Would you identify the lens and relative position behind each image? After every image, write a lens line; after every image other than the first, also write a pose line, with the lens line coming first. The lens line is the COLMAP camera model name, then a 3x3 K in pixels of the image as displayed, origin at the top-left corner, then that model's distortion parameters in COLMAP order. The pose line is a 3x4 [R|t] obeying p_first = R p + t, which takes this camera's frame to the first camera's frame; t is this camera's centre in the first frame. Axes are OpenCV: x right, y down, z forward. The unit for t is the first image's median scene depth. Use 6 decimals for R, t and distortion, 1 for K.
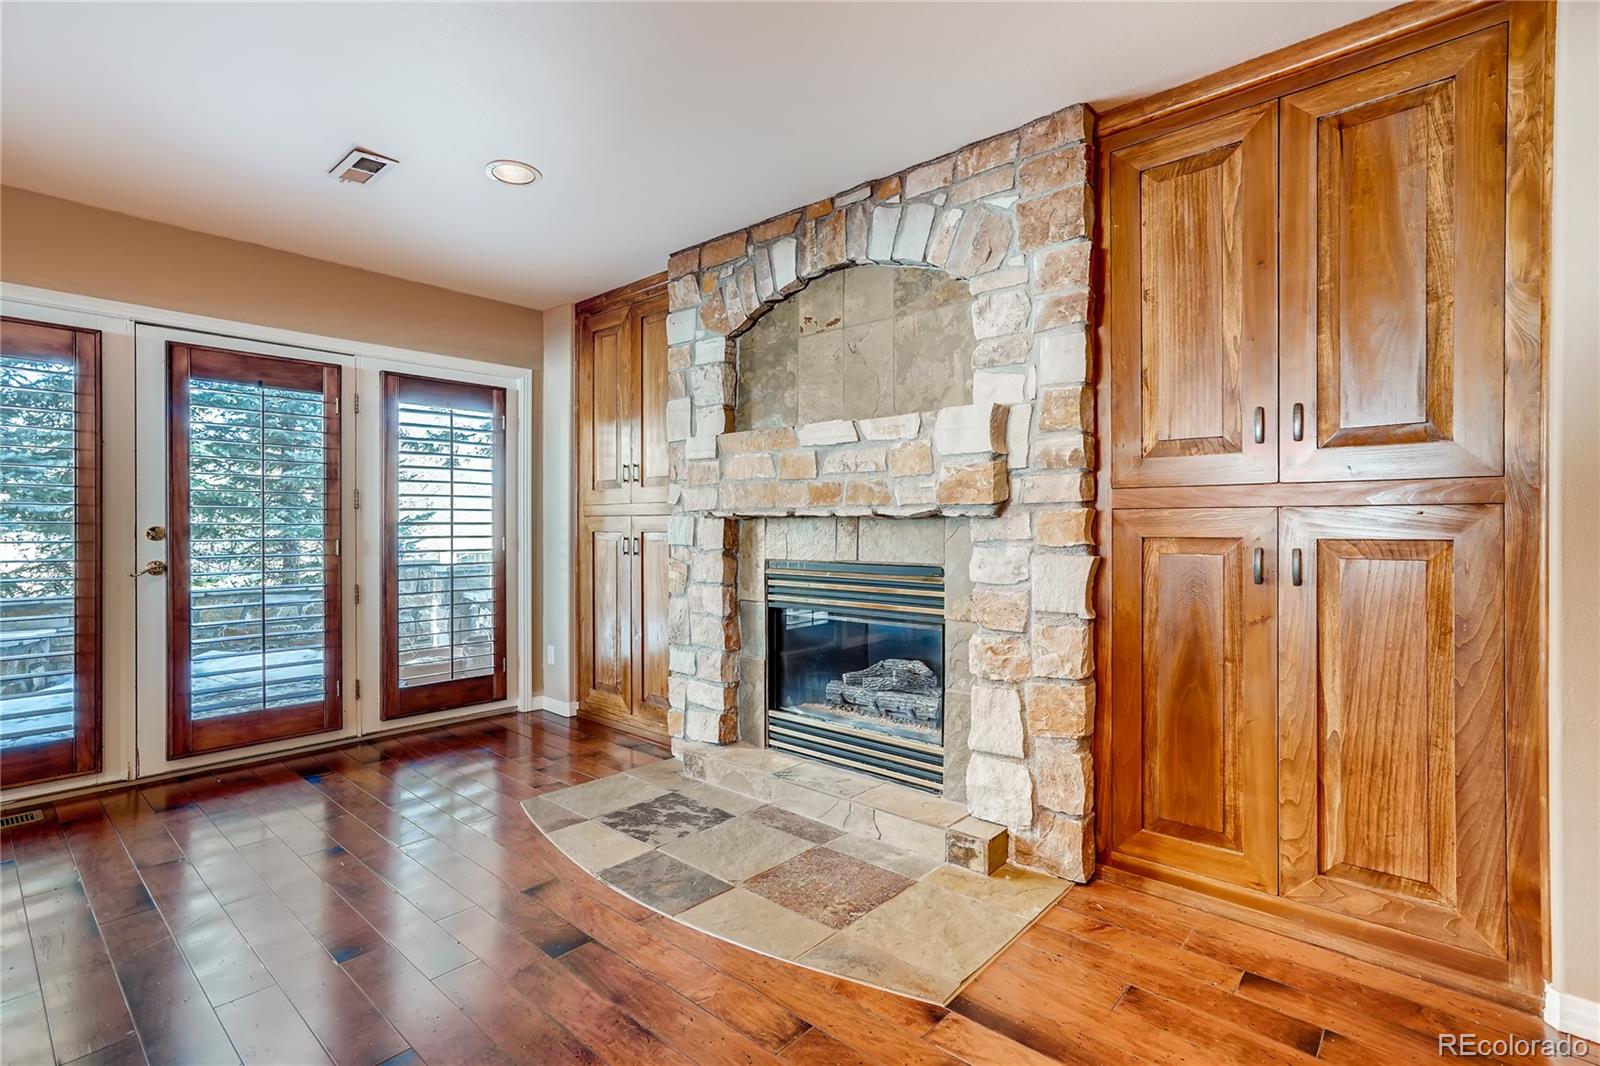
lens RADIAL K [[770.1, 0, 802.4], [0, 770.1, 526.3], [0, 0, 1]] dist [0.001967, 0.001196]
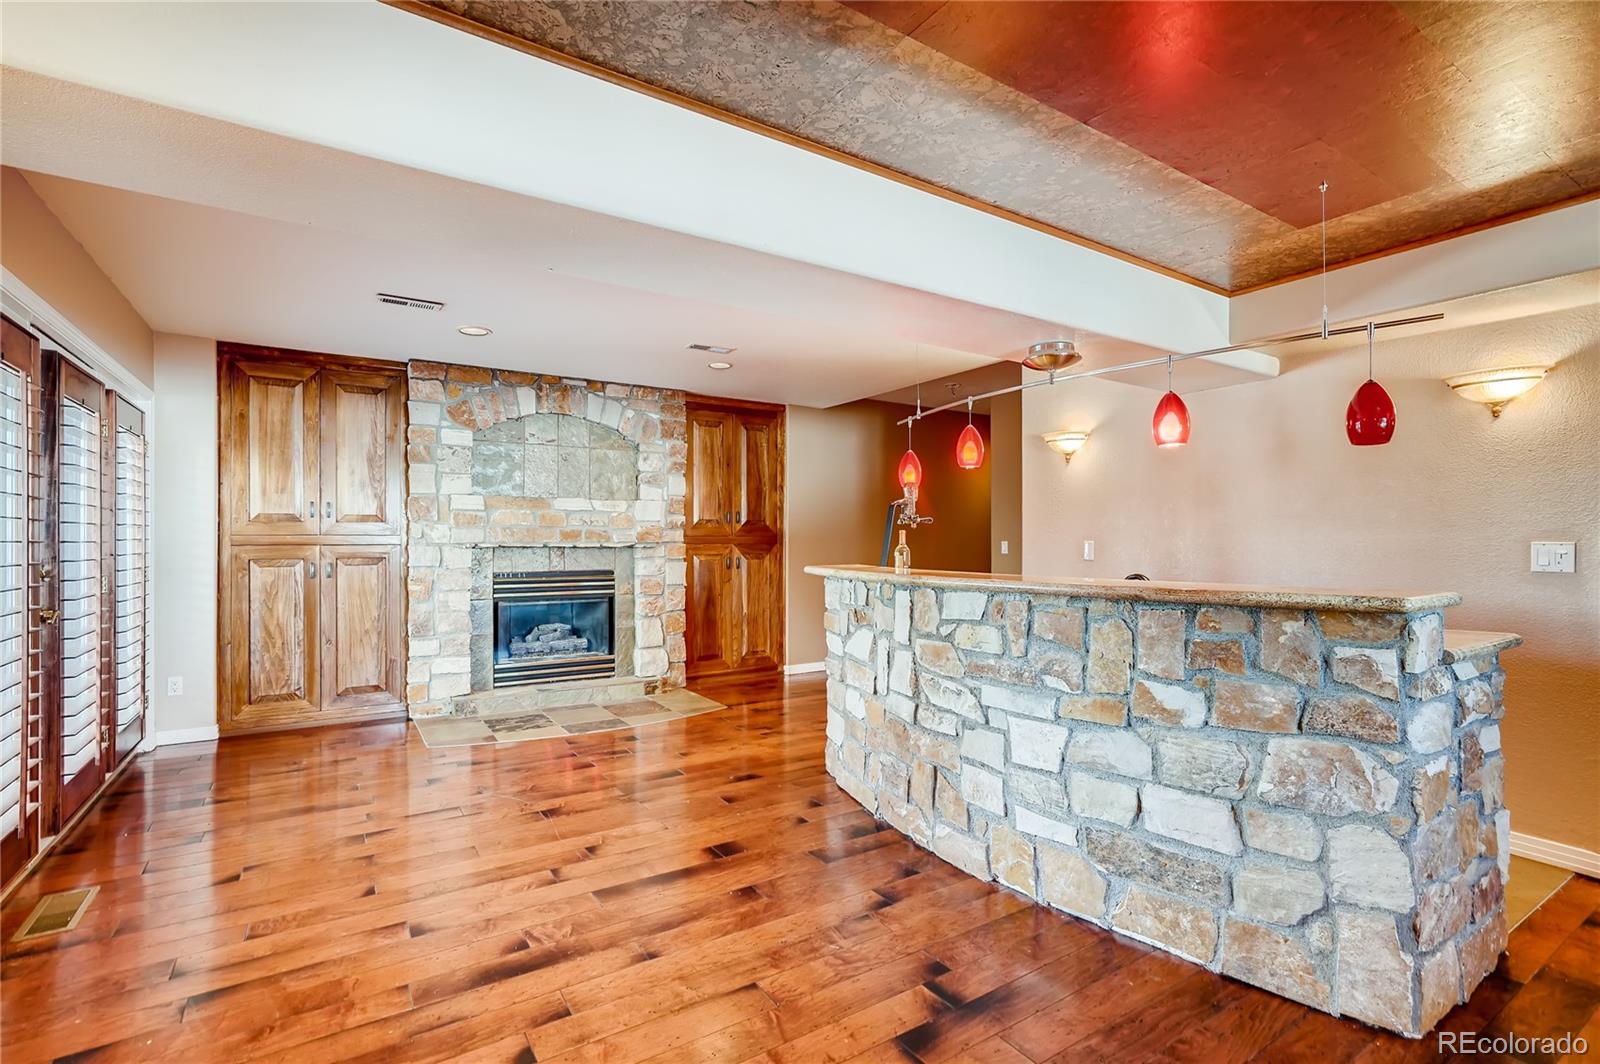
lens RADIAL K [[728.3, 0, 800.0], [0, 728.3, 532.0], [0, 0, 1]] dist [0.000218, -0.000009]
pose [[0.262531, 0.010529, 0.964866, -1.768999], [0.001438, 0.999935, -0.011303, -0.032354], [-0.964923, 0.004355, 0.262499, -0.032698]]
